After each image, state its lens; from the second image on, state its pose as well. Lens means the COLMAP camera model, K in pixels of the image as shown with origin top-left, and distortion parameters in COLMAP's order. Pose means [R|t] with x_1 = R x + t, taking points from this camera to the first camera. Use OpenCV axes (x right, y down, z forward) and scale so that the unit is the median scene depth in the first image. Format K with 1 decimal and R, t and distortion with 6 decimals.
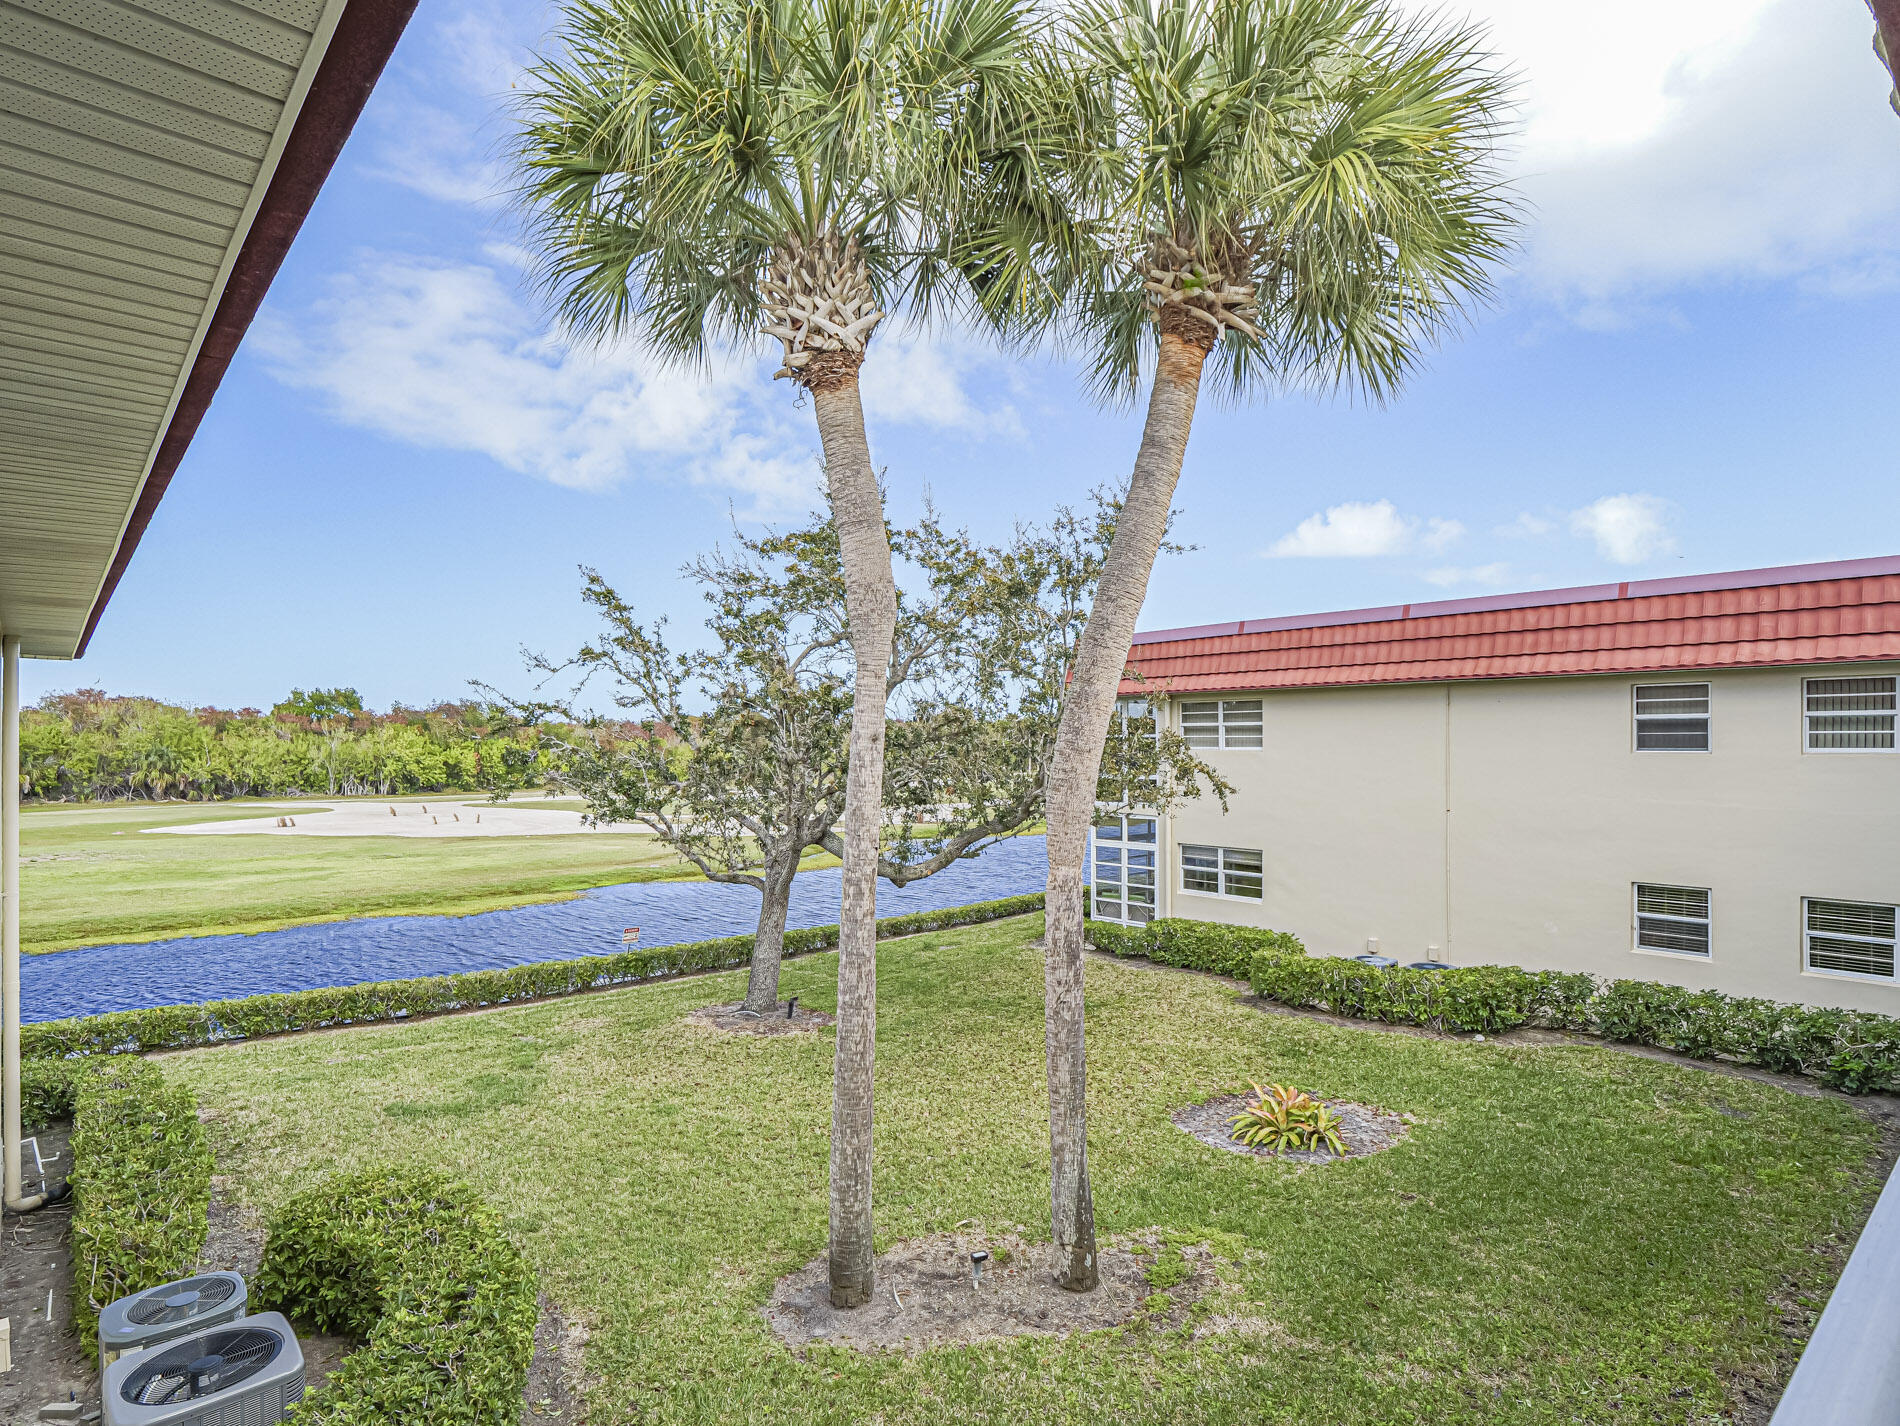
lens RADIAL K [[1028.5, 0, 955.4], [0, 1028.5, 745.9], [0, 0, 1]] dist [-0.003007, -0.001826]
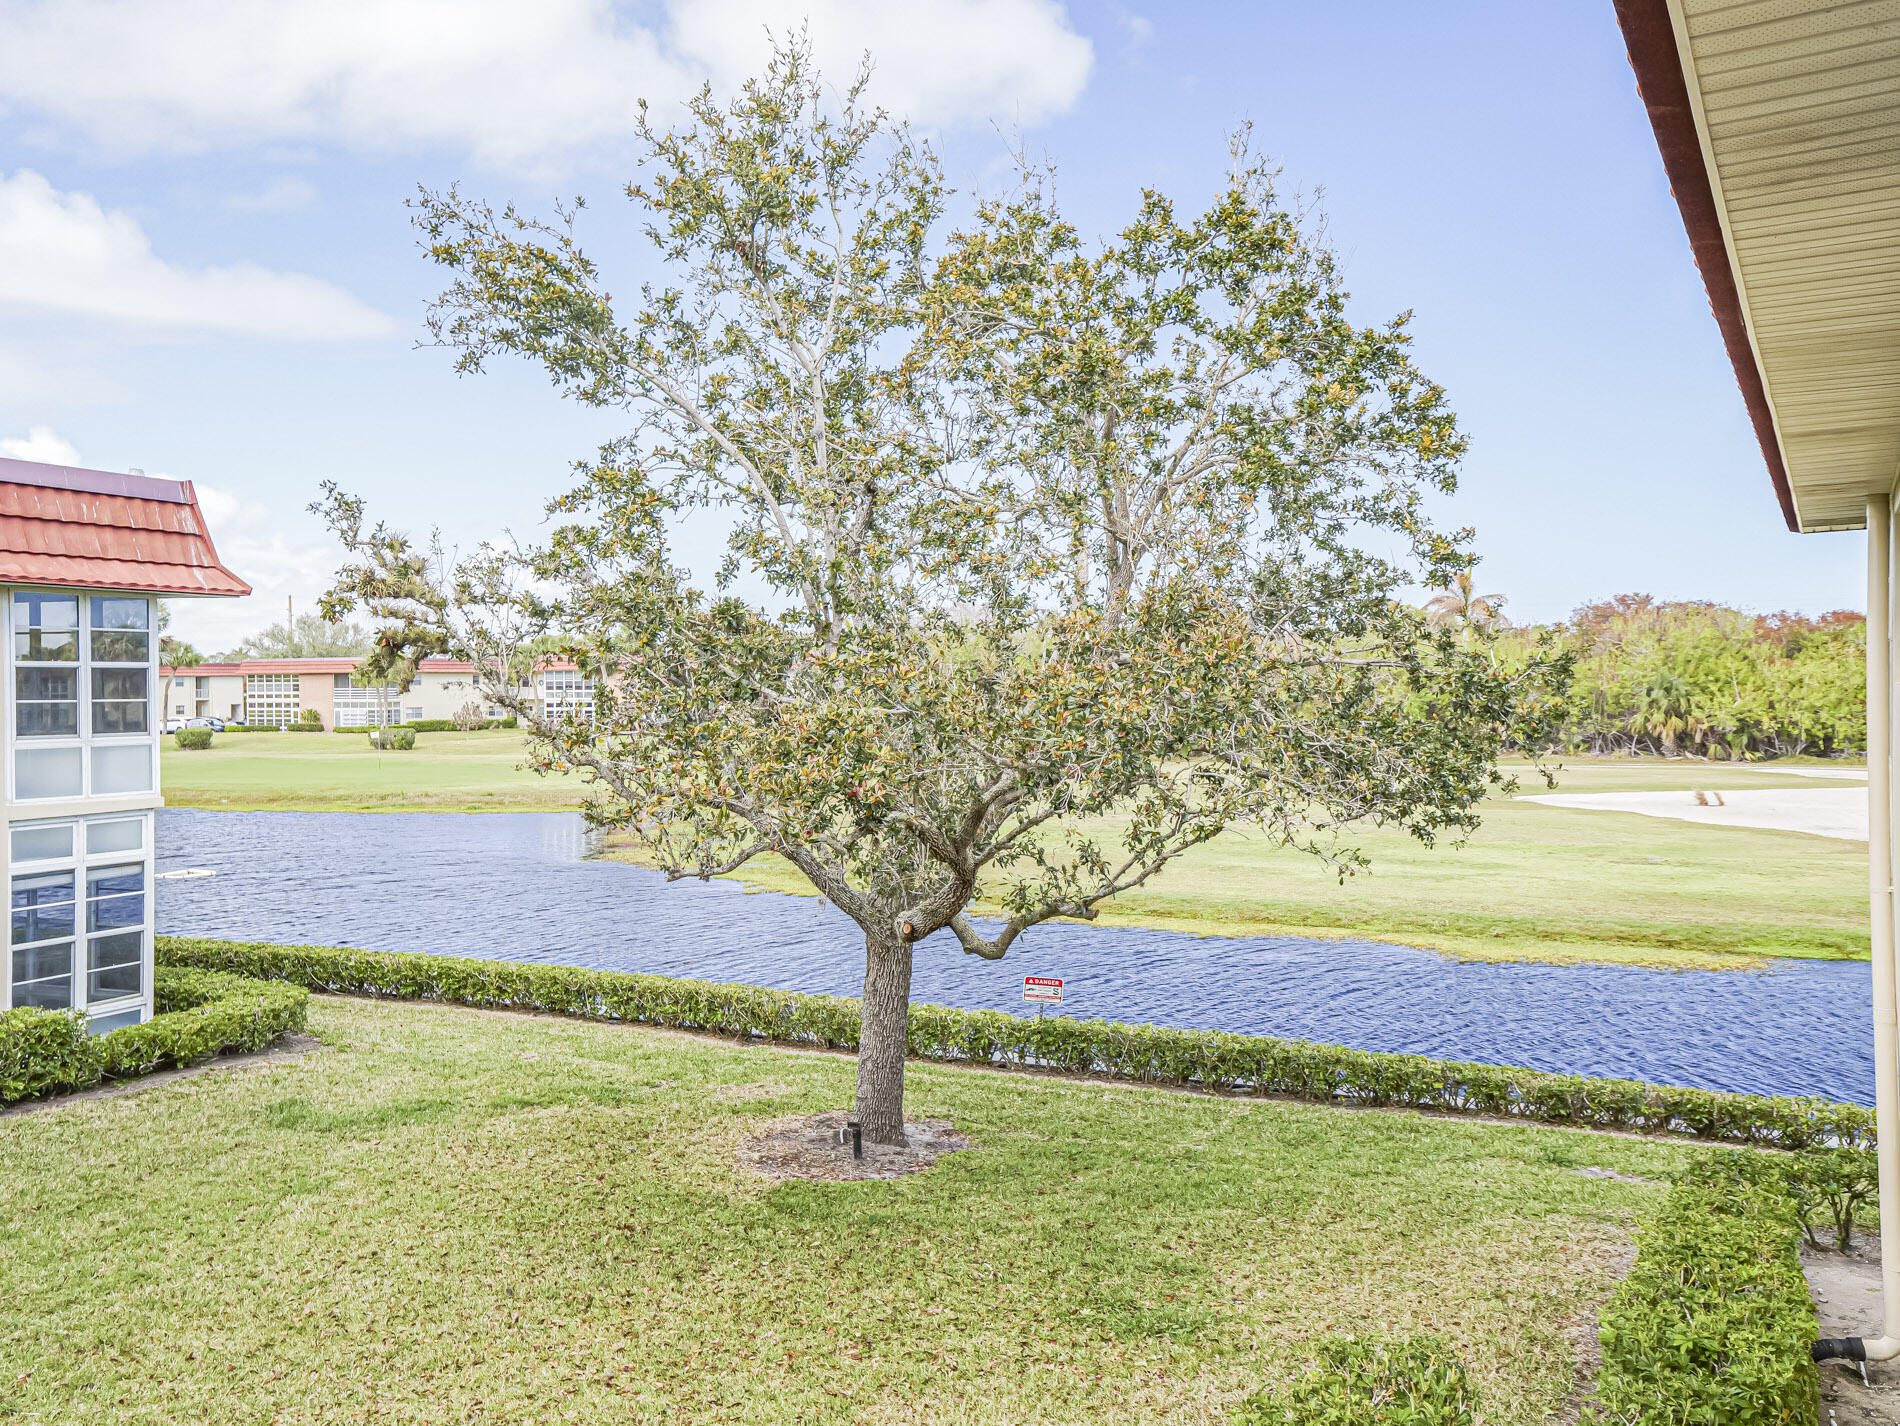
lens RADIAL K [[1753.7, 0, 936.0], [0, 1753.7, 720.8], [0, 0, 1]] dist [0.222226, -0.150136]
pose [[0.370760, 0.019050, -0.928533, 0.805759], [0.005056, 0.999733, 0.022530, 0.004223], [0.928715, -0.013047, 0.370564, 0.732431]]
